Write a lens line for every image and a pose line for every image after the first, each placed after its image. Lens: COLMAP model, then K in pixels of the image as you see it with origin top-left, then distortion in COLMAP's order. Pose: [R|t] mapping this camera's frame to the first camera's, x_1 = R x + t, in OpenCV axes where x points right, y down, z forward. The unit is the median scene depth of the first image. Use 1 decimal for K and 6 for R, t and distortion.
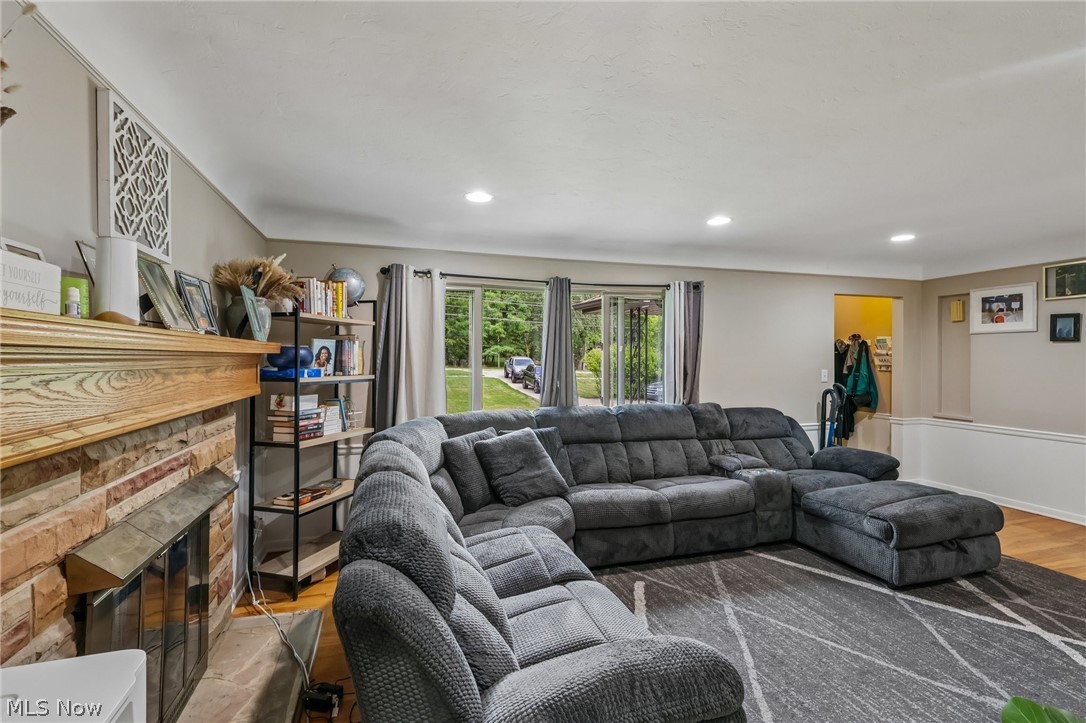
lens RADIAL K [[503.1, 0, 539.7], [0, 503.1, 359.0], [0, 0, 1]] dist [-0.003984, -0.000658]
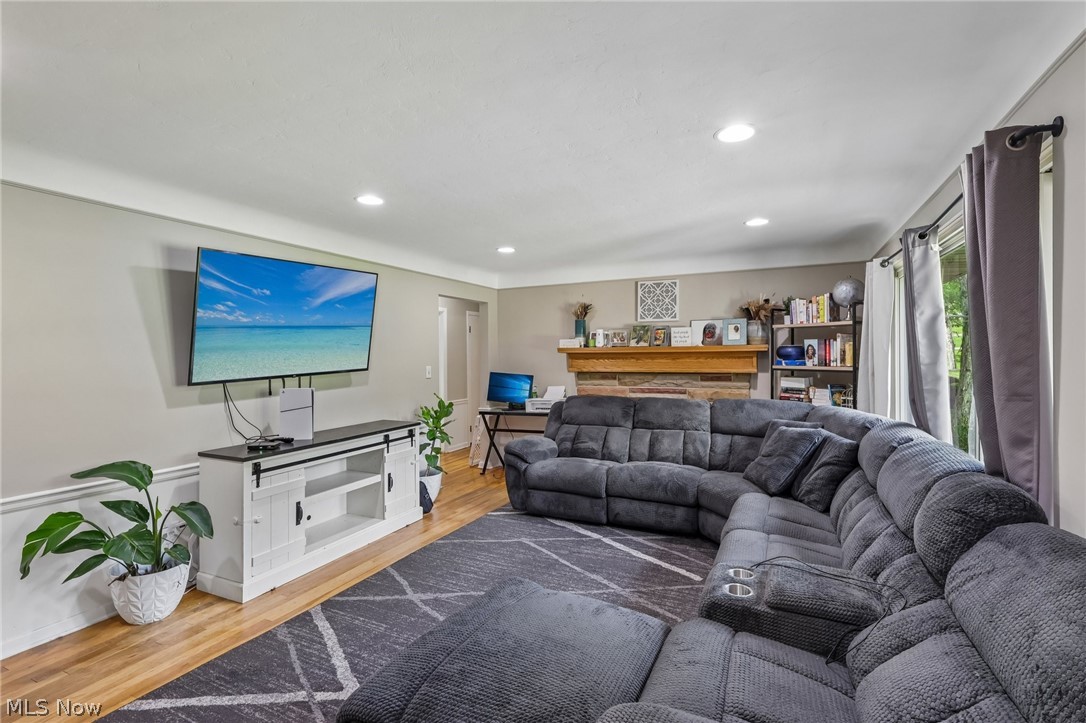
lens RADIAL K [[503.1, 0, 549.7], [0, 503.1, 353.4], [0, 0, 1]] dist [-0.003984, -0.000658]
pose [[-0.665548, 0.003537, -0.746347, 1.107220], [0.004729, 0.999989, 0.000521, -0.004914], [0.746340, -0.003183, -0.665557, 1.403958]]
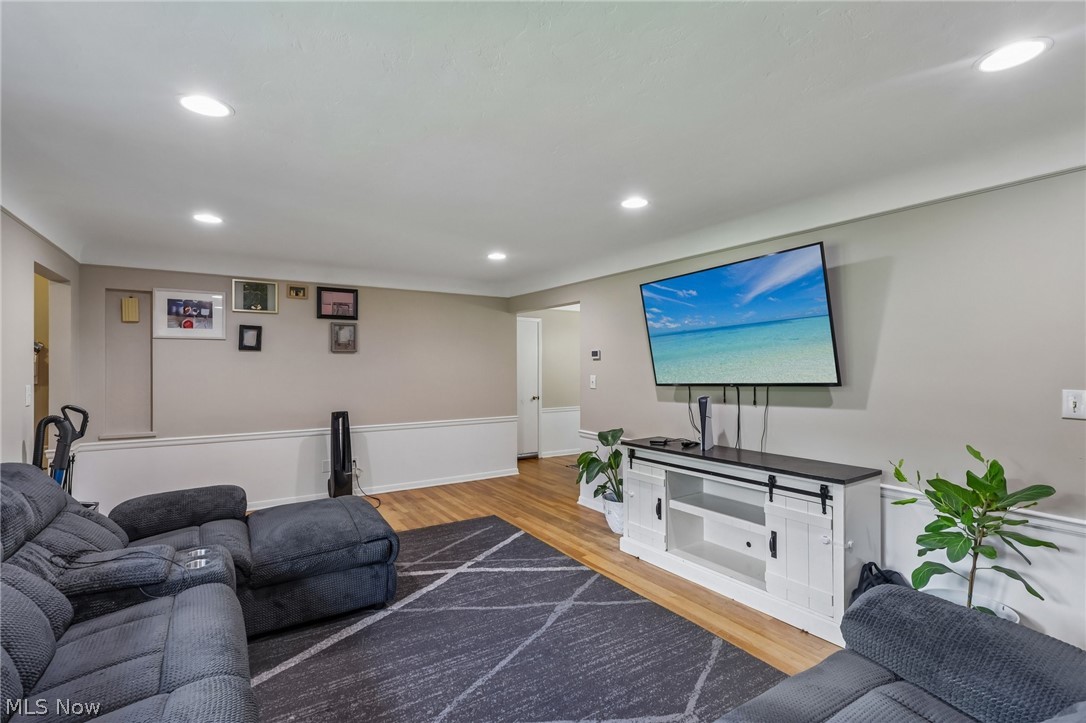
lens RADIAL K [[503.1, 0, 540.6], [0, 503.1, 363.7], [0, 0, 1]] dist [-0.003984, -0.000658]
pose [[-0.276985, 0.003454, 0.960868, -0.275666], [0.003317, 0.999991, -0.002638, -0.000673], [-0.960868, 0.002457, -0.276994, 0.913301]]
